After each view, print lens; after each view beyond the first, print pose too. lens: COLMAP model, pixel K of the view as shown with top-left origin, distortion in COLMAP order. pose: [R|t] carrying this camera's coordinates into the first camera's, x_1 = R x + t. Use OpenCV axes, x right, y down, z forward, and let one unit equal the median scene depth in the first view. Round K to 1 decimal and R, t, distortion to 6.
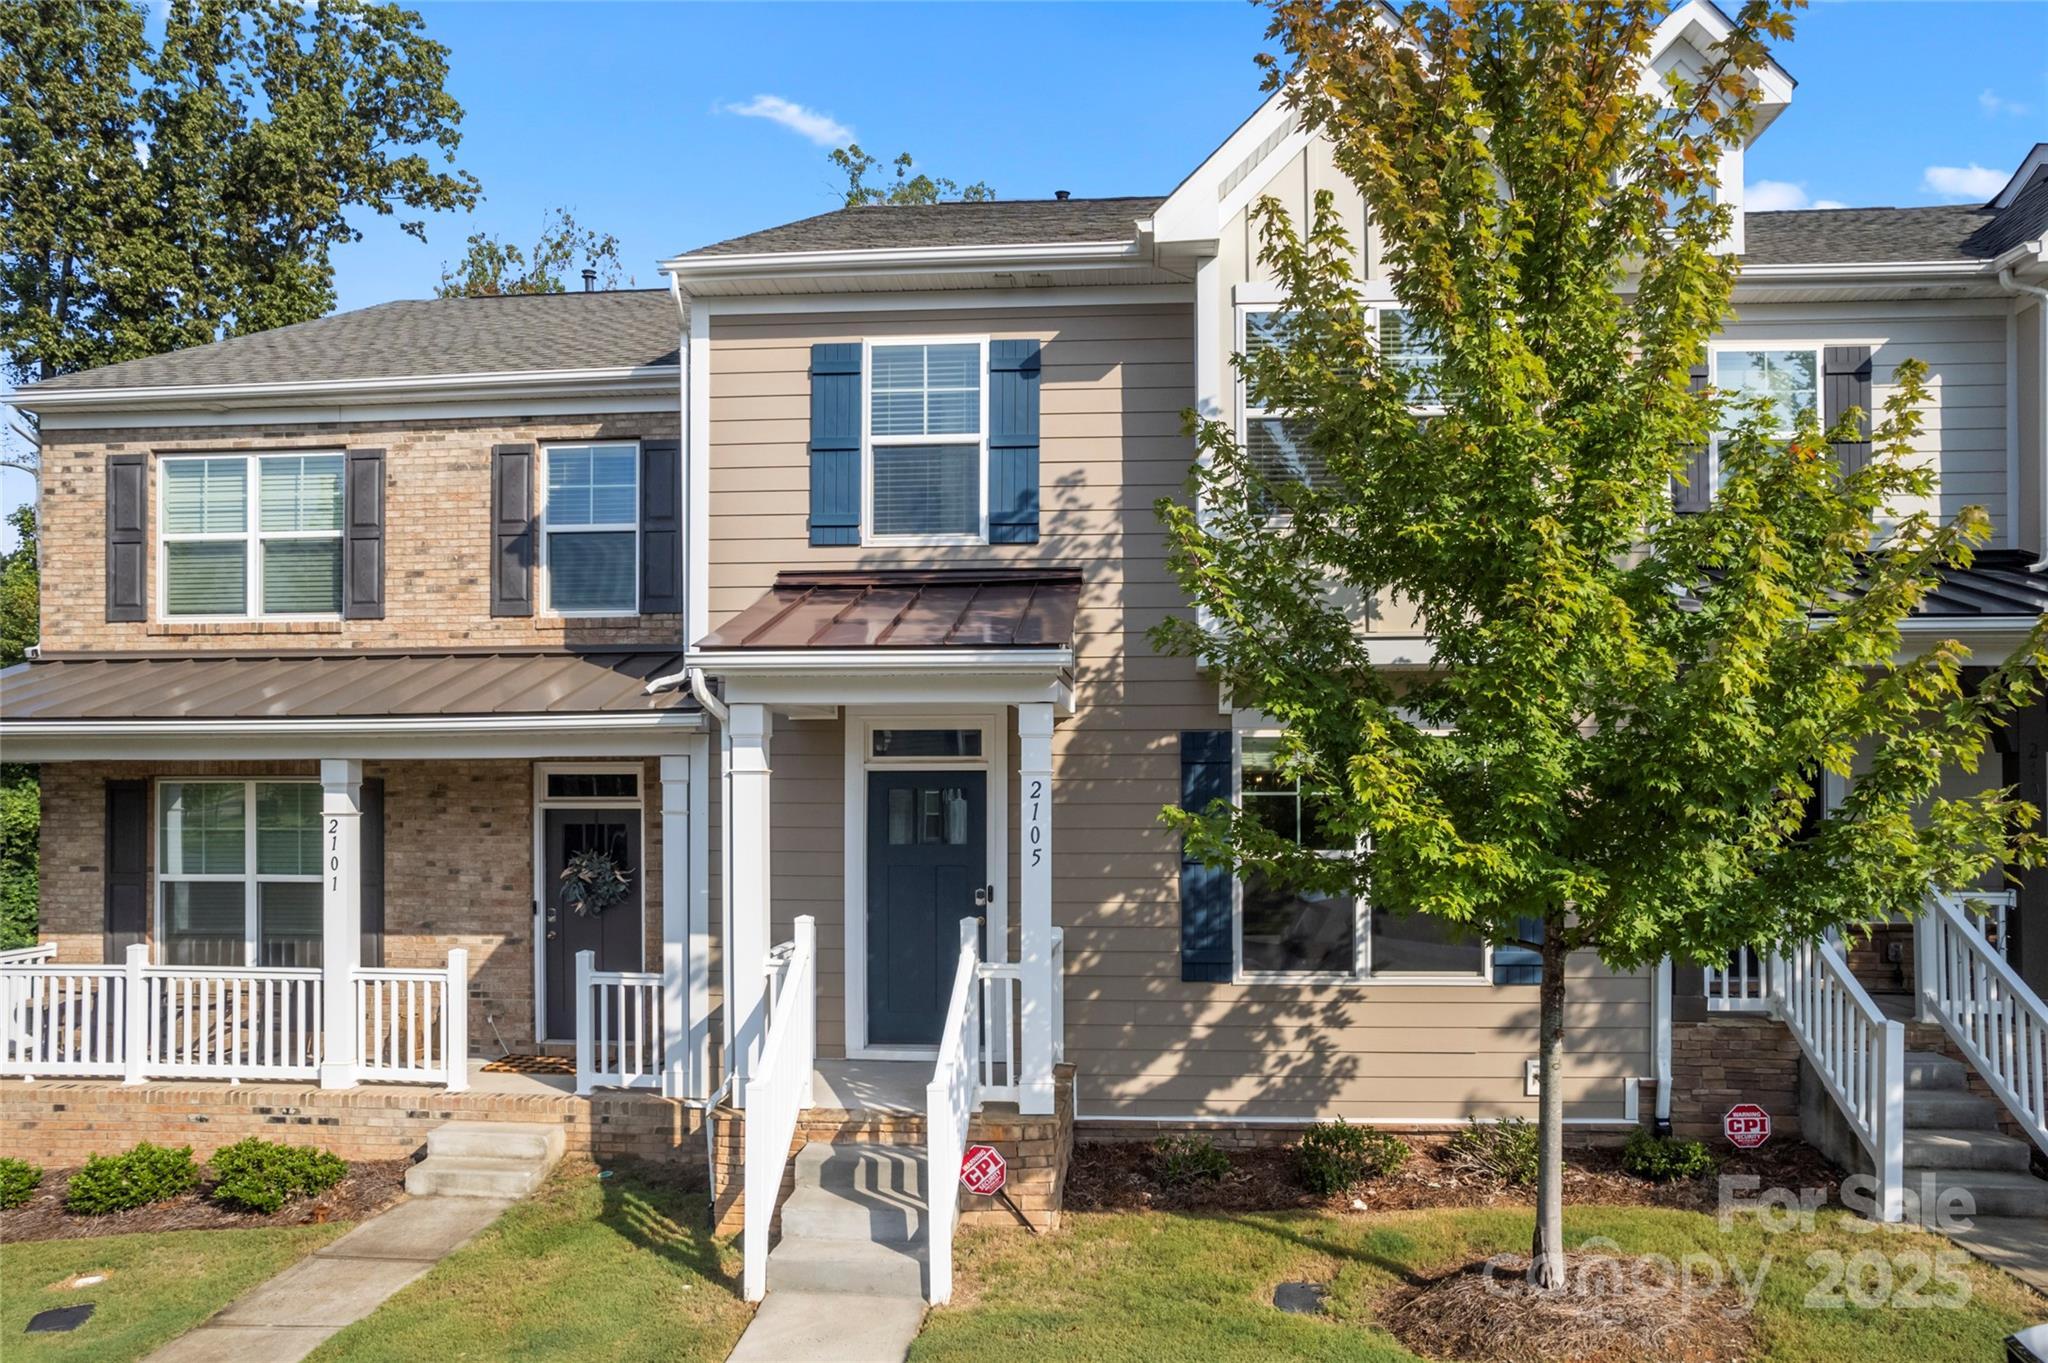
lens RADIAL K [[1306.8, 0, 1039.3], [0, 1306.8, 785.0], [0, 0, 1]] dist [-0.042277, 0.031533]
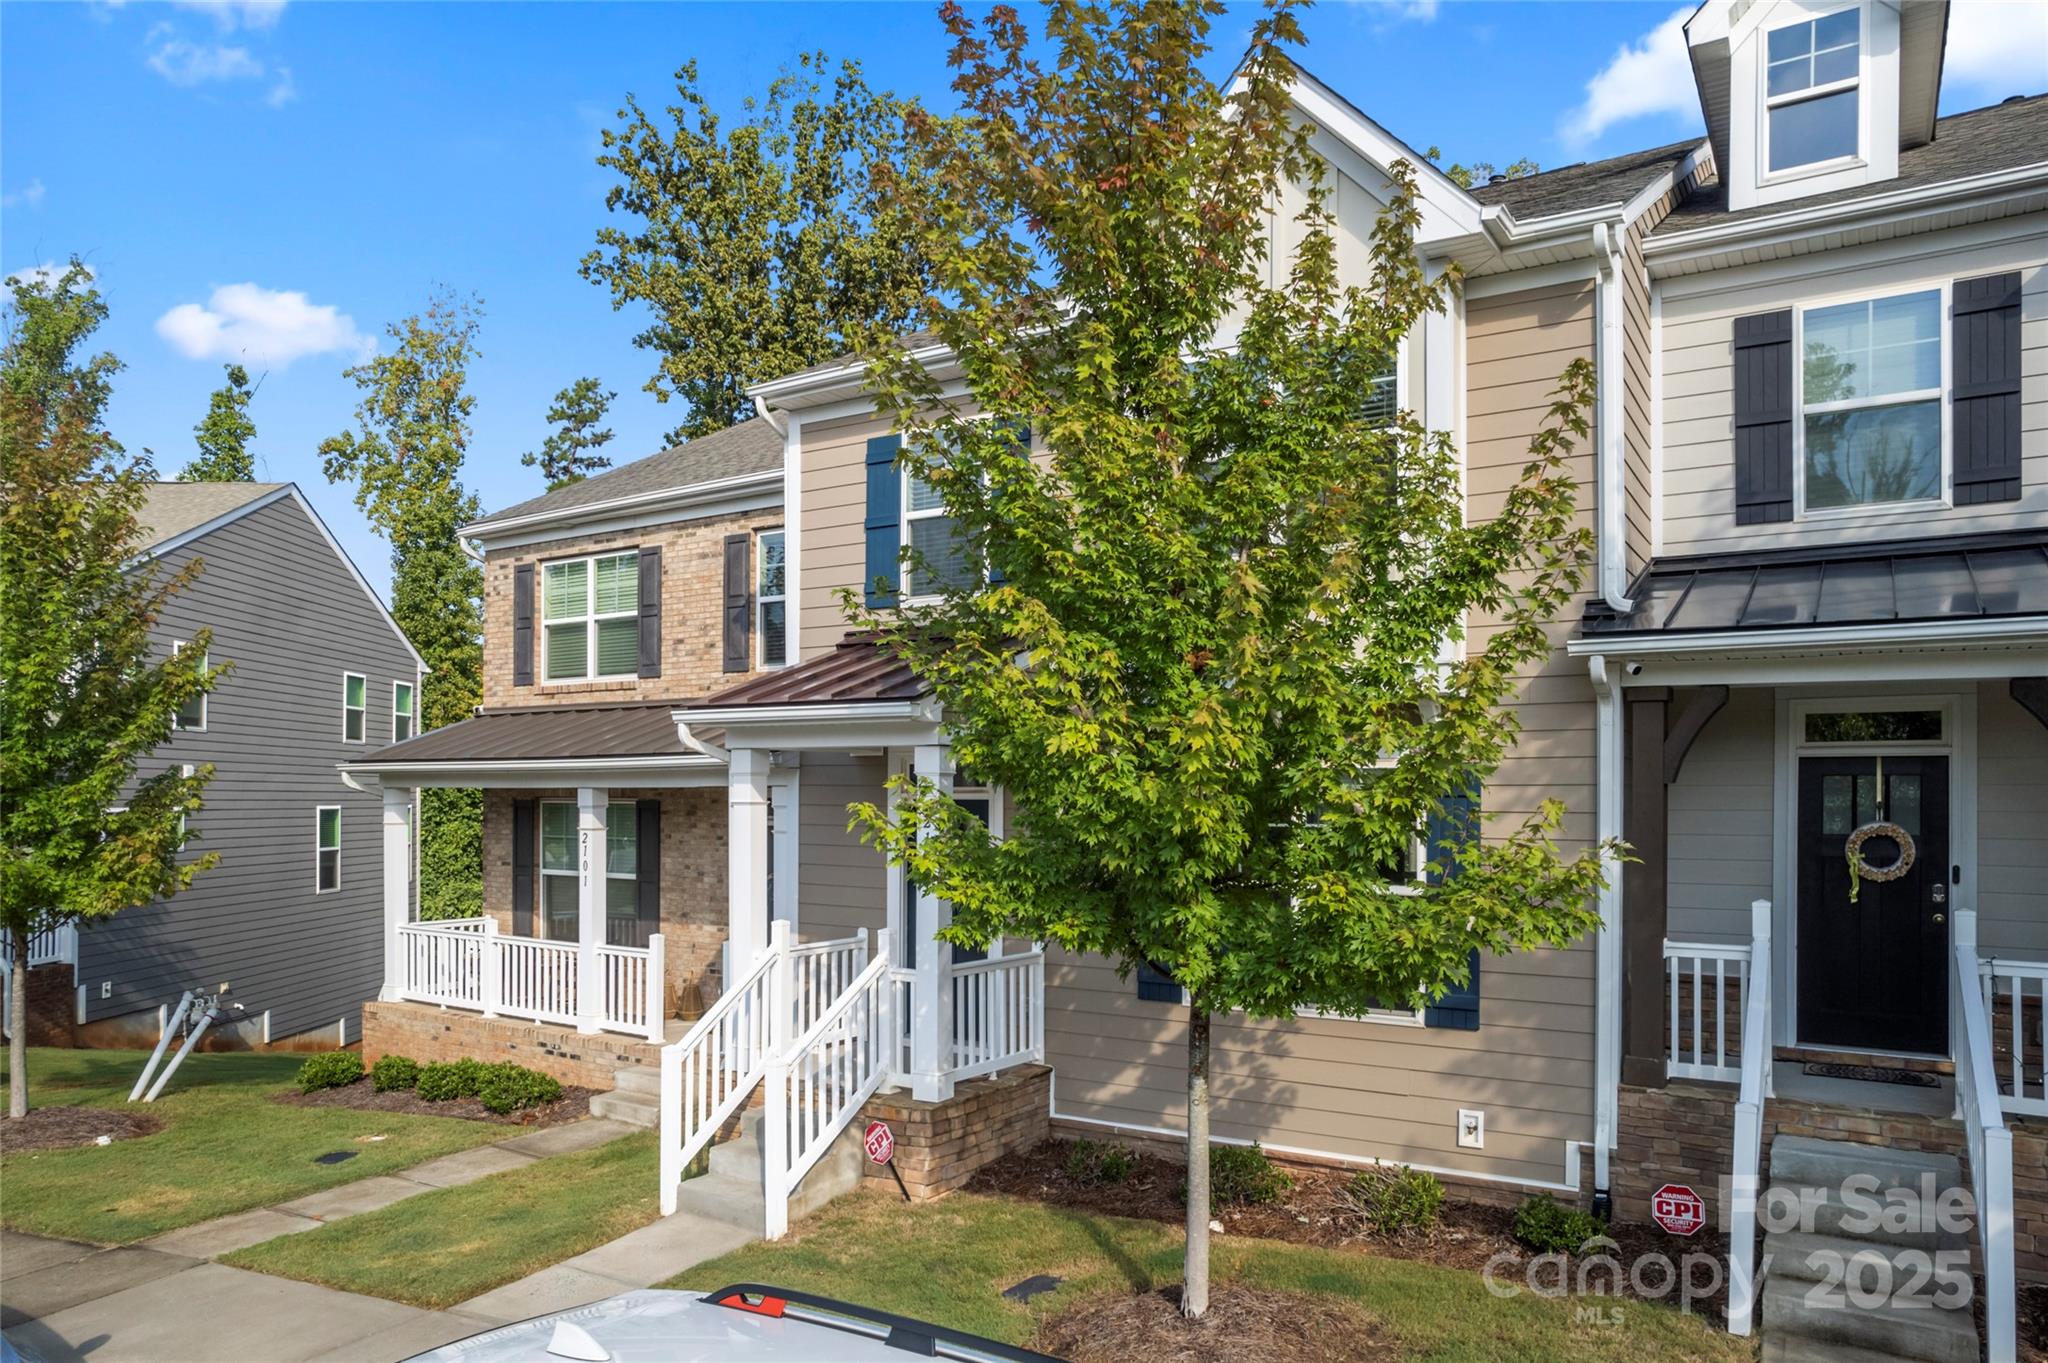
lens RADIAL K [[1306.8, 0, 1052.2], [0, 1306.8, 799.3], [0, 0, 1]] dist [-0.042277, 0.031533]
pose [[0.890993, 0.005703, -0.453981, 0.513771], [-0.001998, 0.999961, 0.008642, -0.021349], [0.454012, -0.006793, 0.890970, 0.018493]]
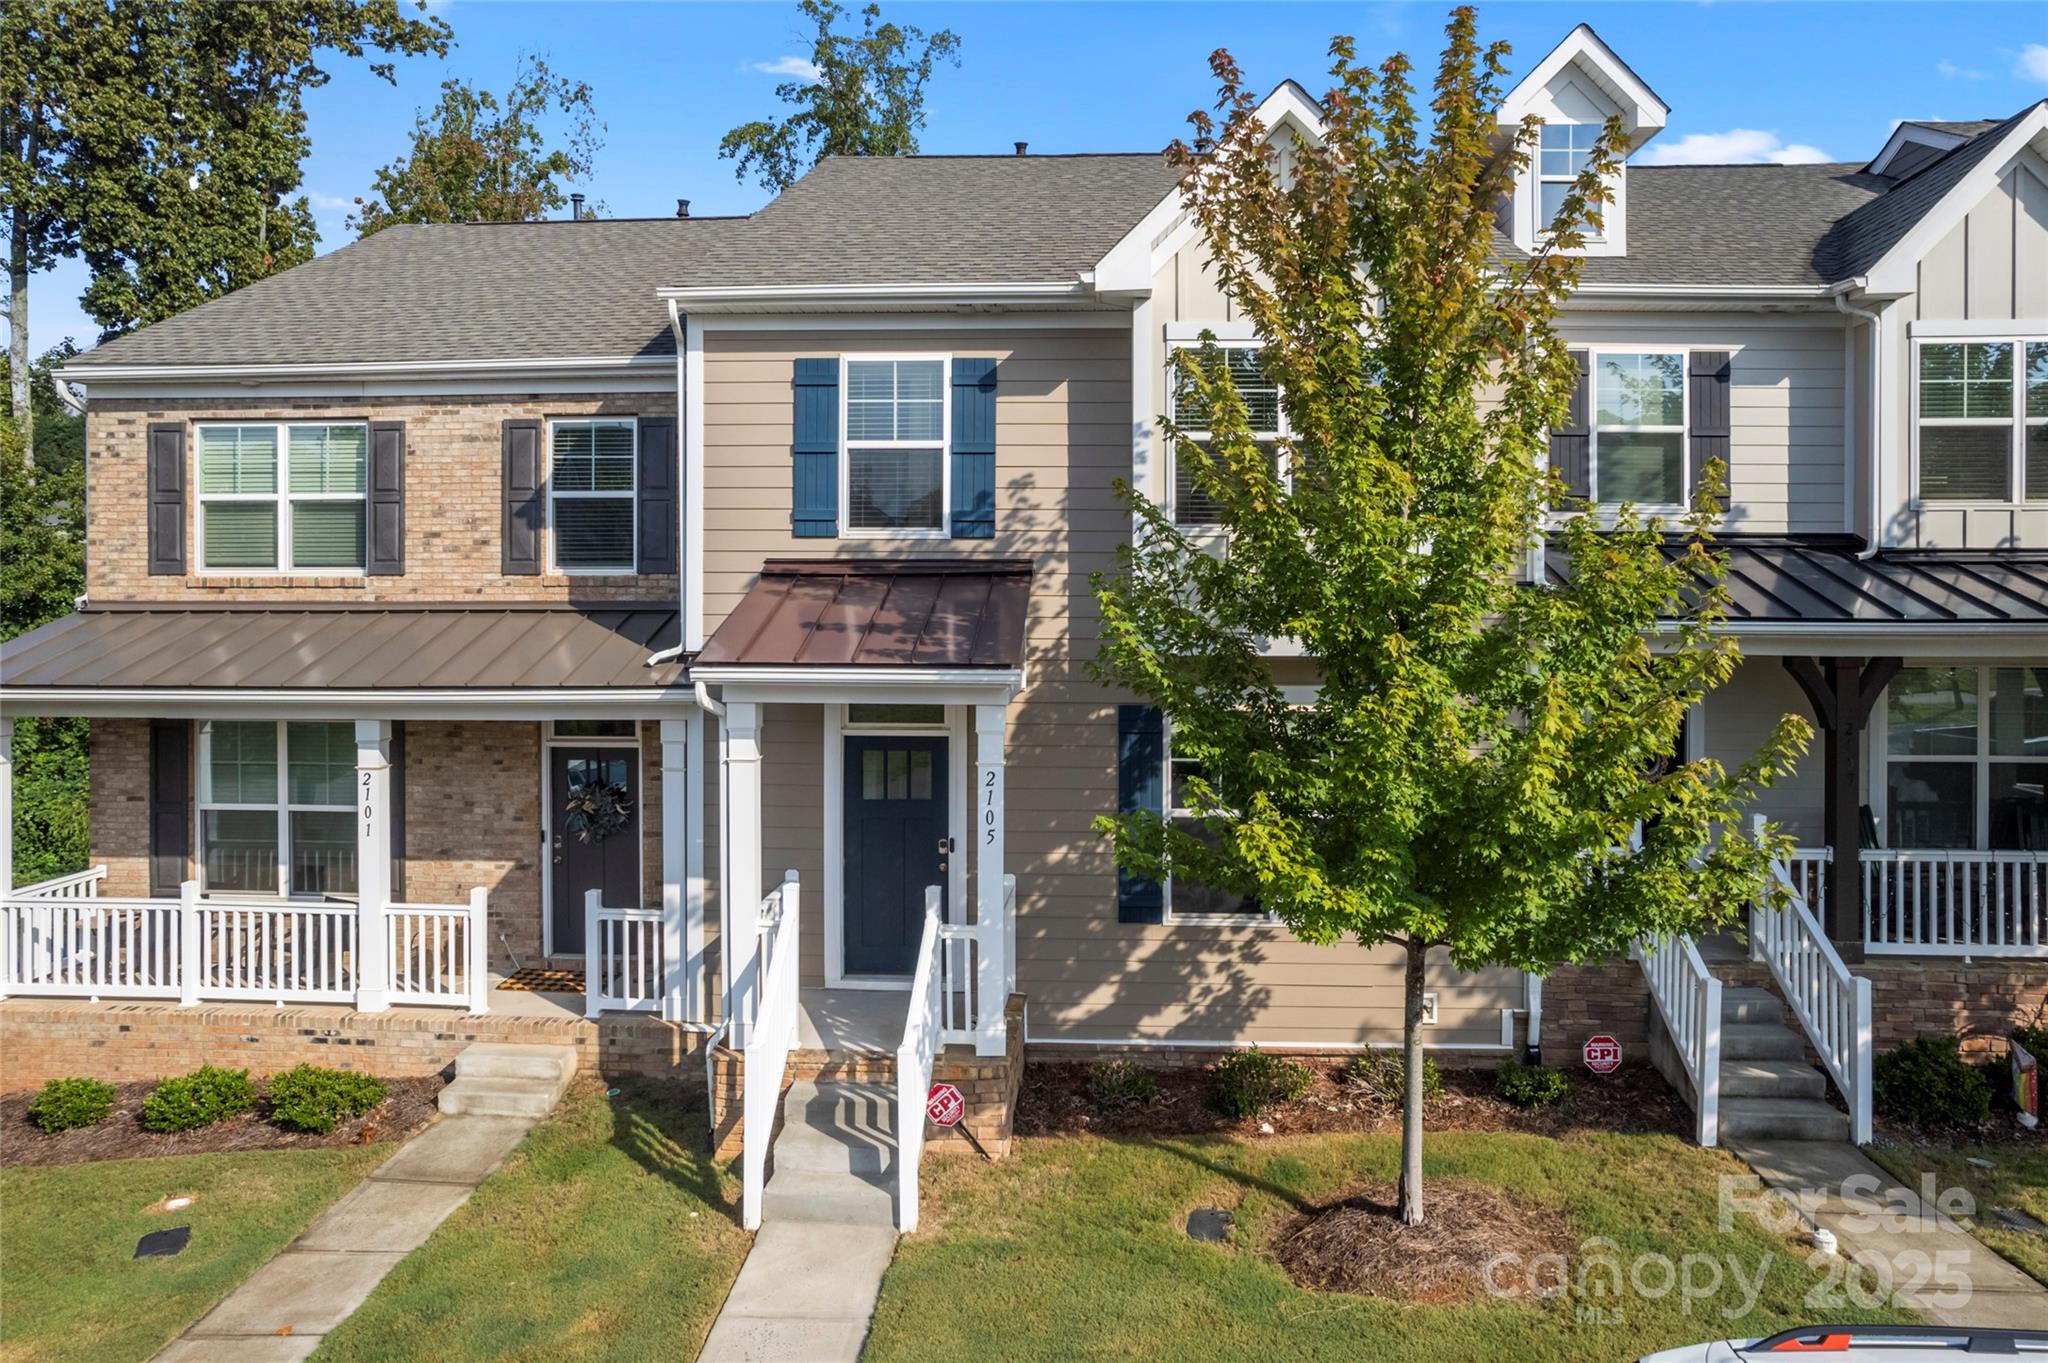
lens RADIAL K [[1306.8, 0, 1018.9], [0, 1306.8, 598.9], [0, 0, 1]] dist [-0.042277, 0.031533]
pose [[0.999886, 0.002904, 0.014805, 0.004212], [-0.002992, 0.999978, 0.005932, -0.136856], [-0.014788, -0.005976, 0.999873, -0.138596]]
